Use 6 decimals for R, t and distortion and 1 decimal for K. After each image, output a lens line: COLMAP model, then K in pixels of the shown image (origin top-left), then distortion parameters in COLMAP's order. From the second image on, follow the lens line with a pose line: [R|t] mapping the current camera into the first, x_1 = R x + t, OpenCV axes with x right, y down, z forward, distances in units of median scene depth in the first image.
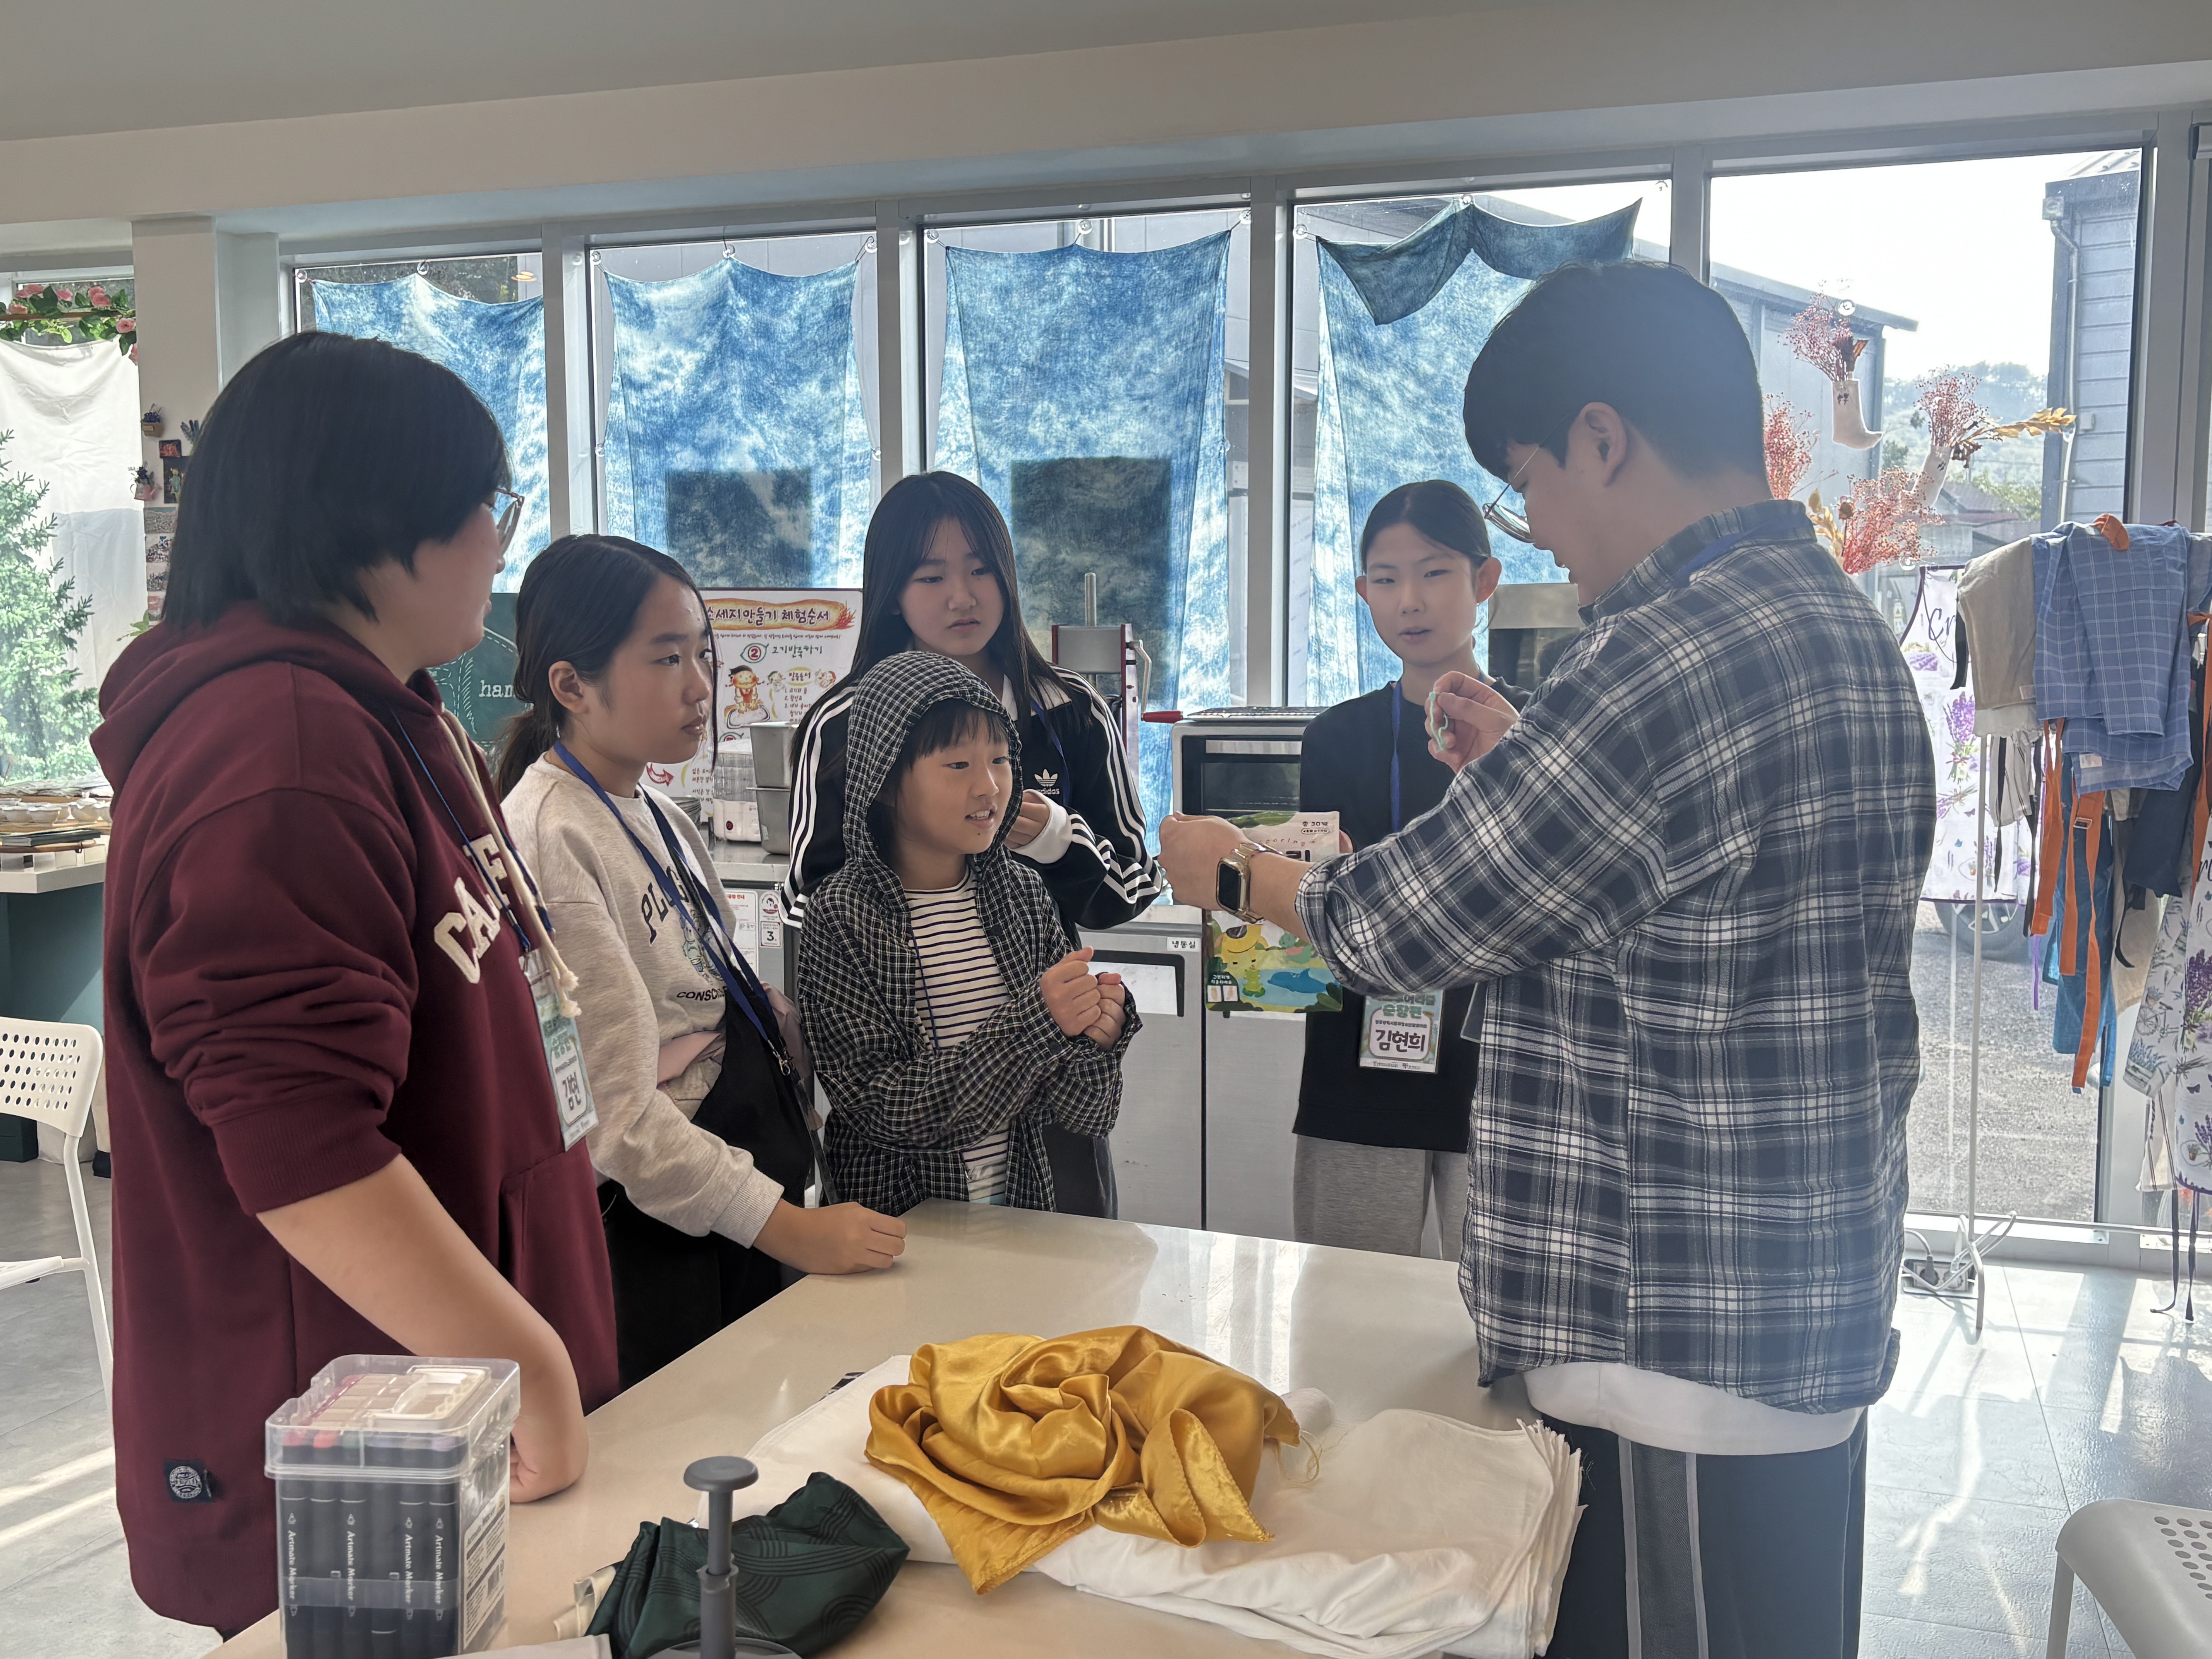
lens RADIAL K [[2237.4, 0, 1106.5], [0, 2237.4, 842.9], [0, 0, 1]] dist [0.054617, 0.000000]
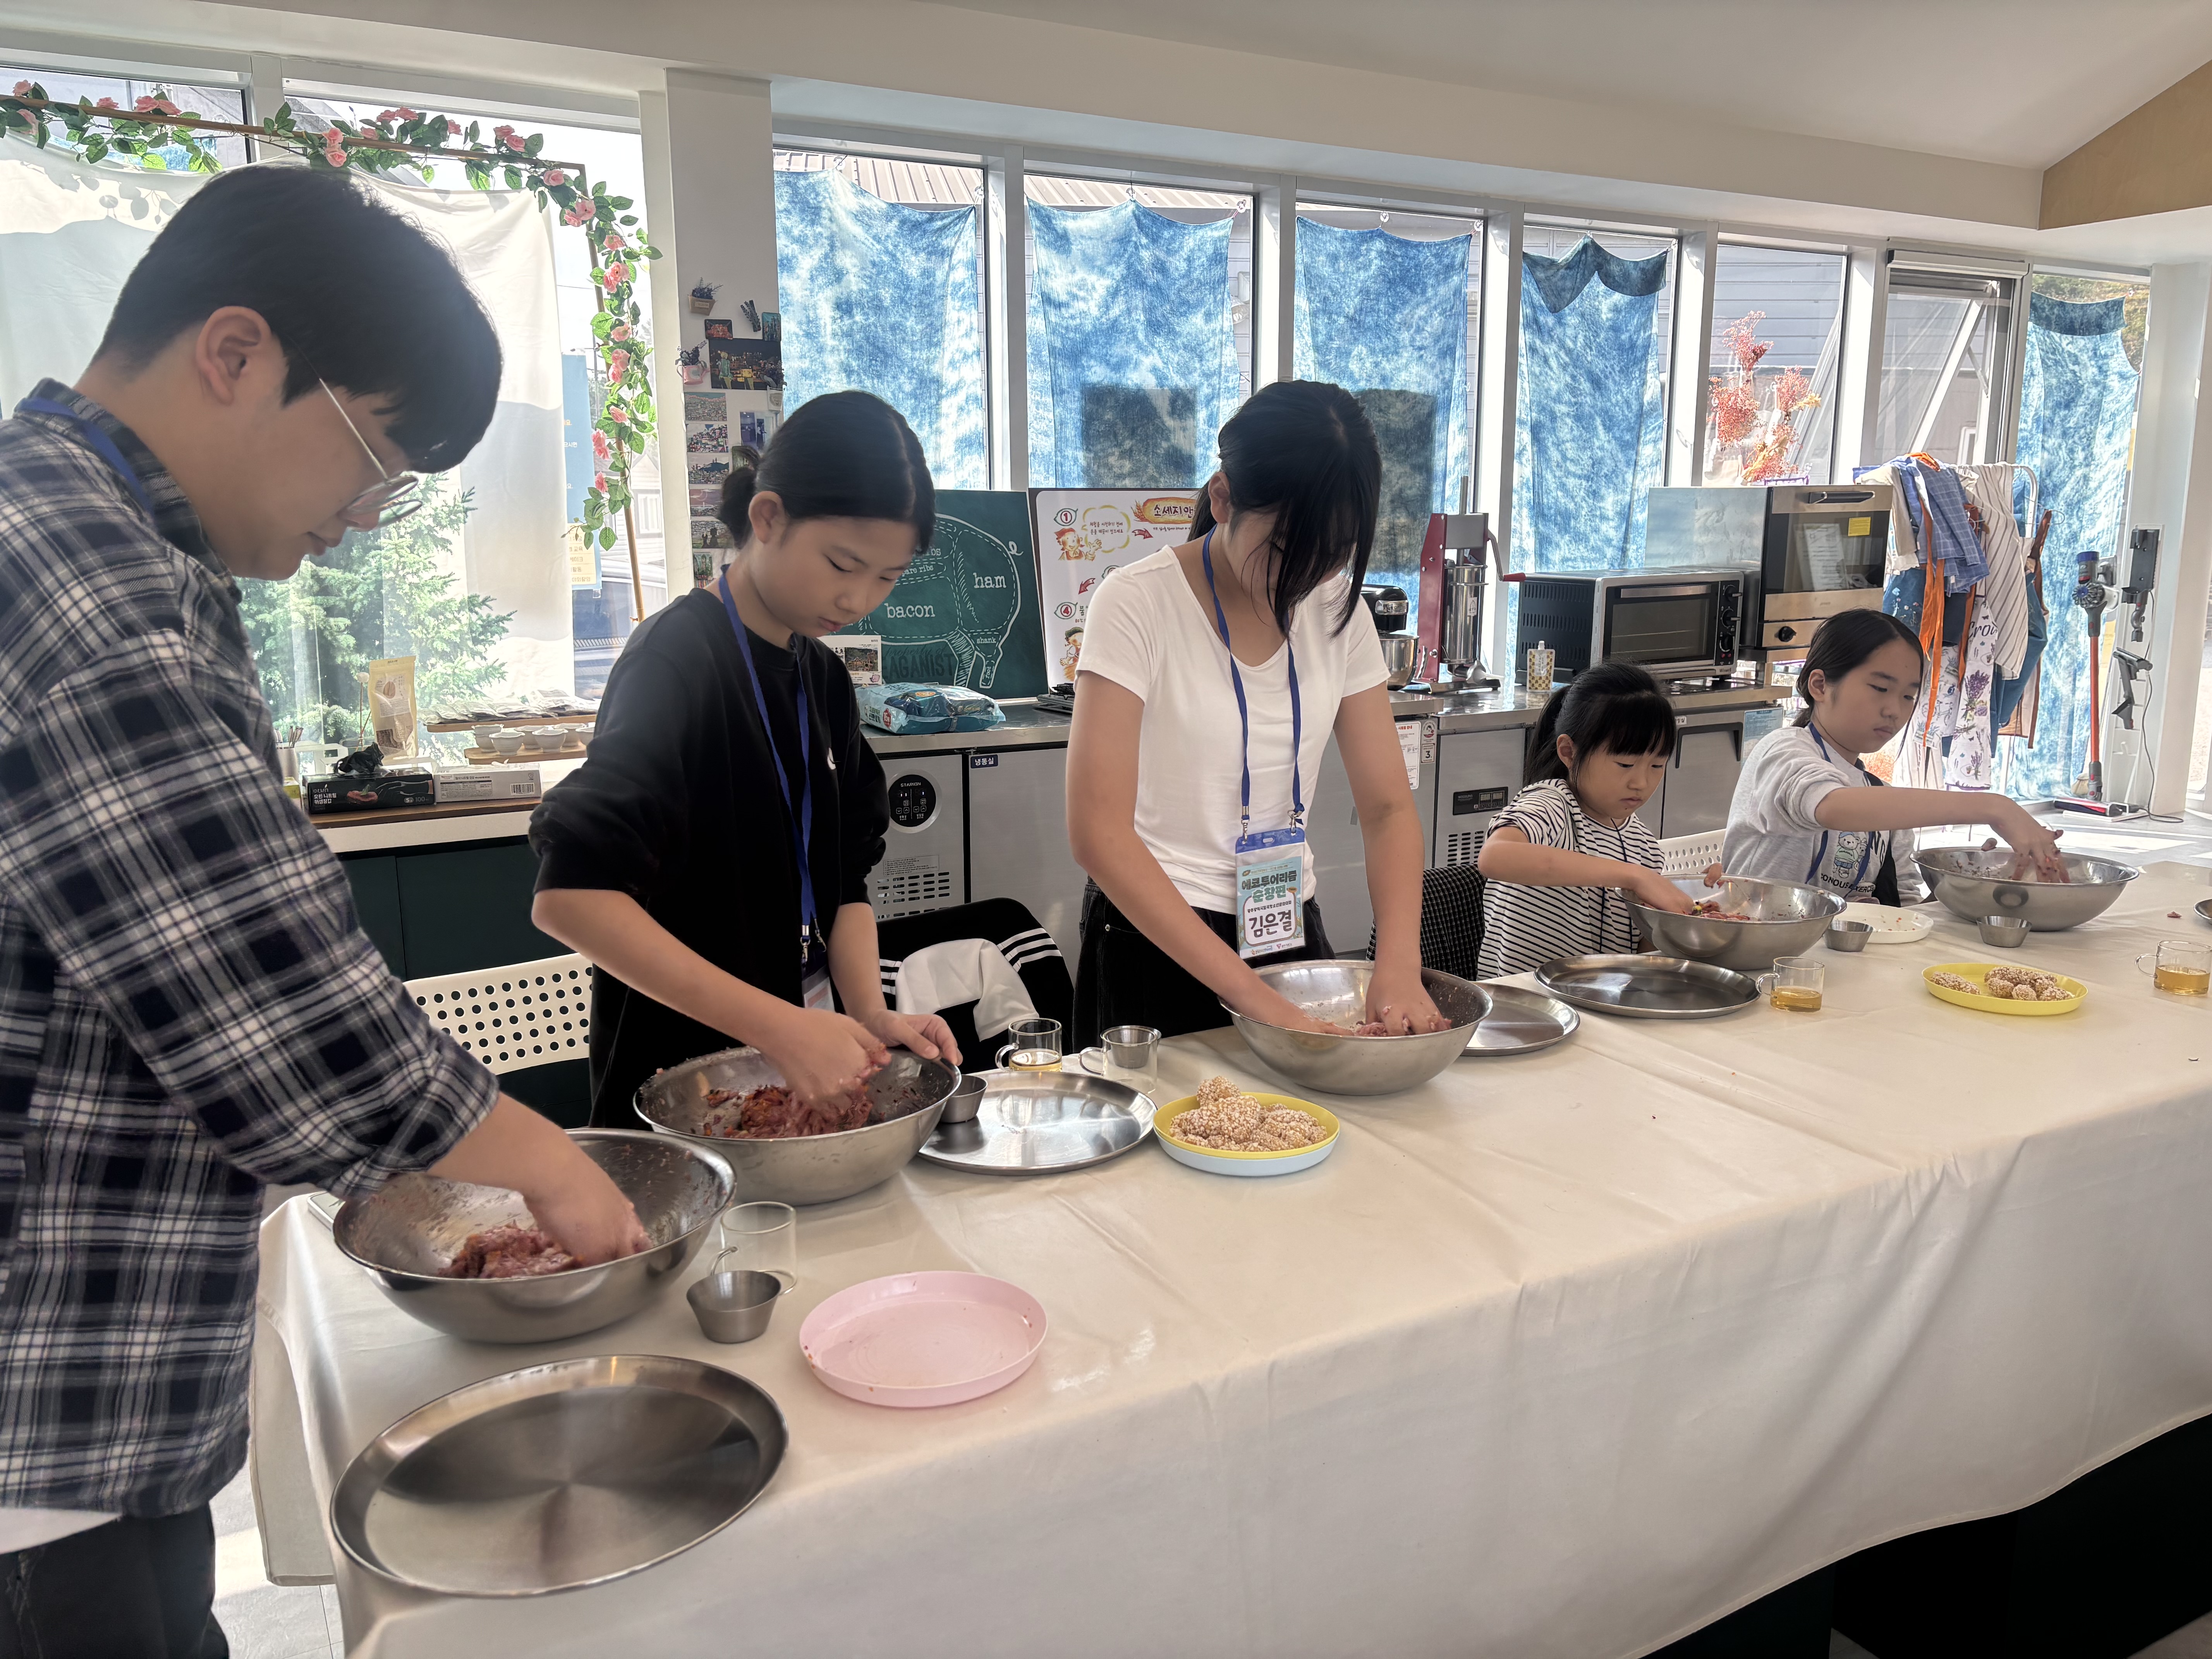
lens RADIAL K [[1680.8, 0, 1078.4], [0, 1680.8, 831.8], [0, 0, 1]] dist [0.030553, -0.026504]
pose [[0.662143, -0.139185, 0.736338, -0.885381], [0.083492, 0.990184, 0.112089, -0.035064], [-0.744712, -0.012741, 0.667264, 0.432413]]
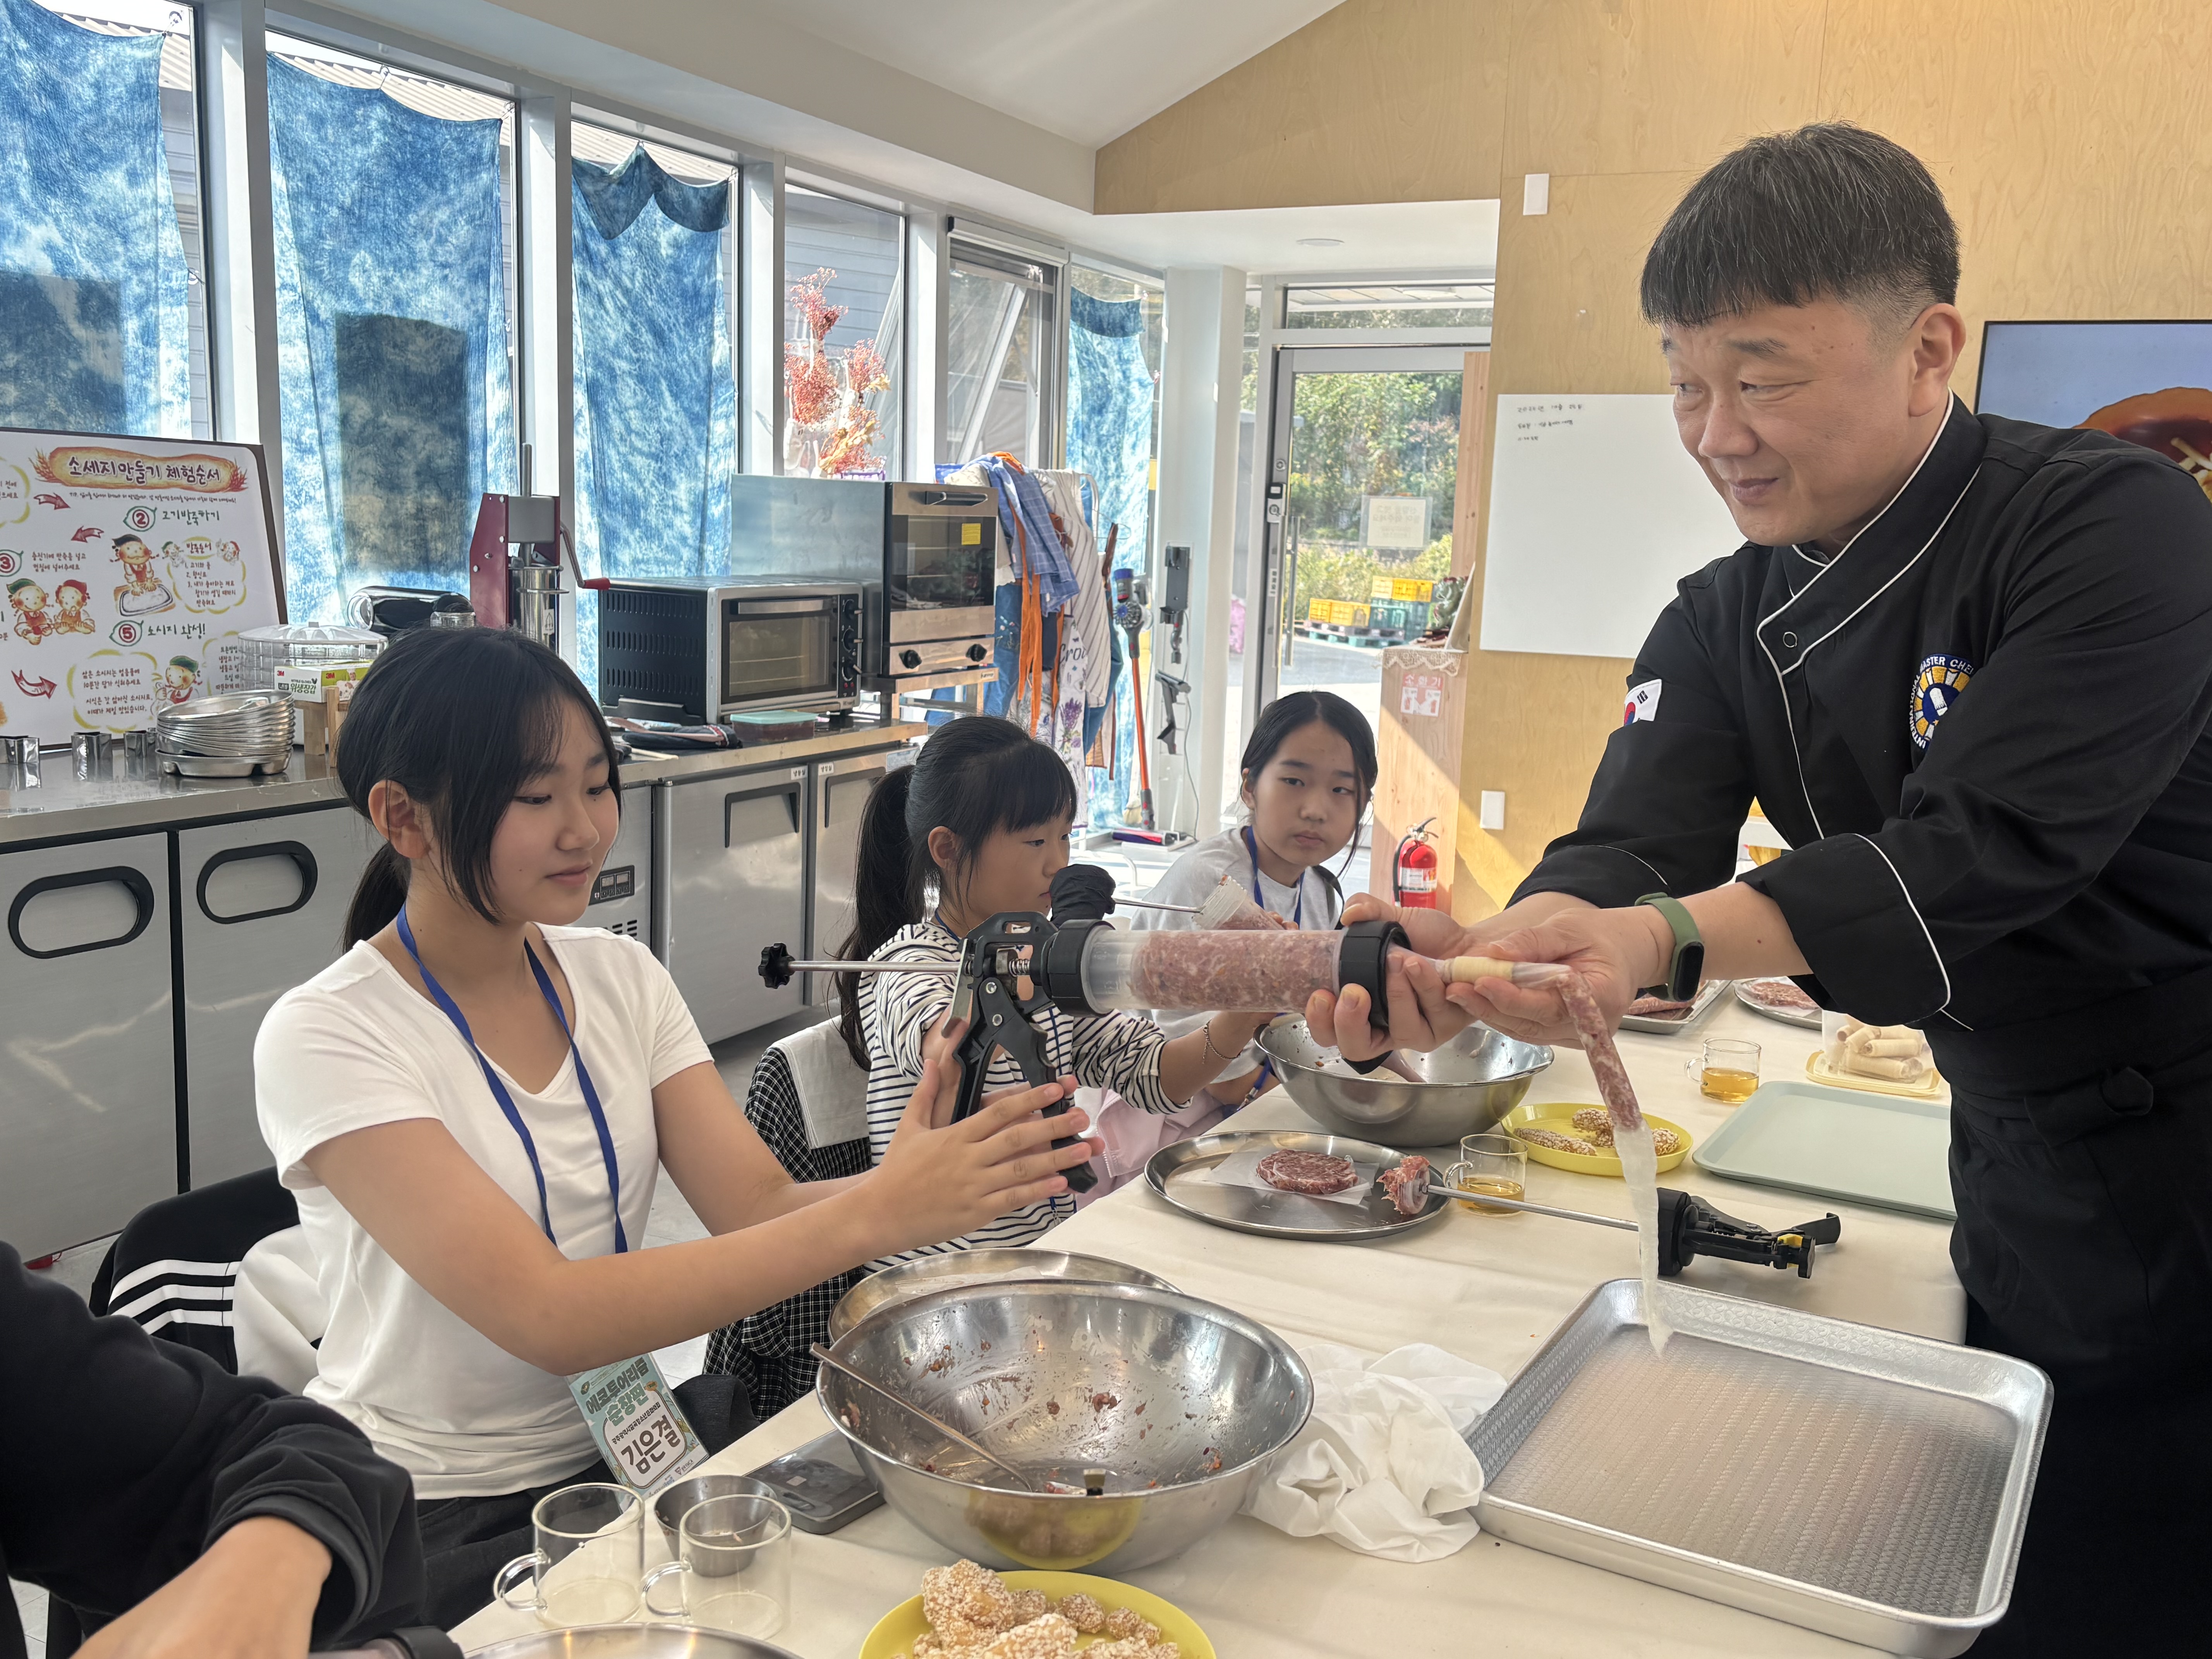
lens RADIAL K [[1978.1, 0, 1107.9], [0, 1978.1, 840.4], [0, 0, 1]] dist [0.051497, -0.051891]
pose [[0.117903, -0.150233, 0.981595, -0.820402], [0.067924, 0.987395, 0.142962, -0.048685], [-0.990699, 0.049819, 0.126621, 0.571921]]
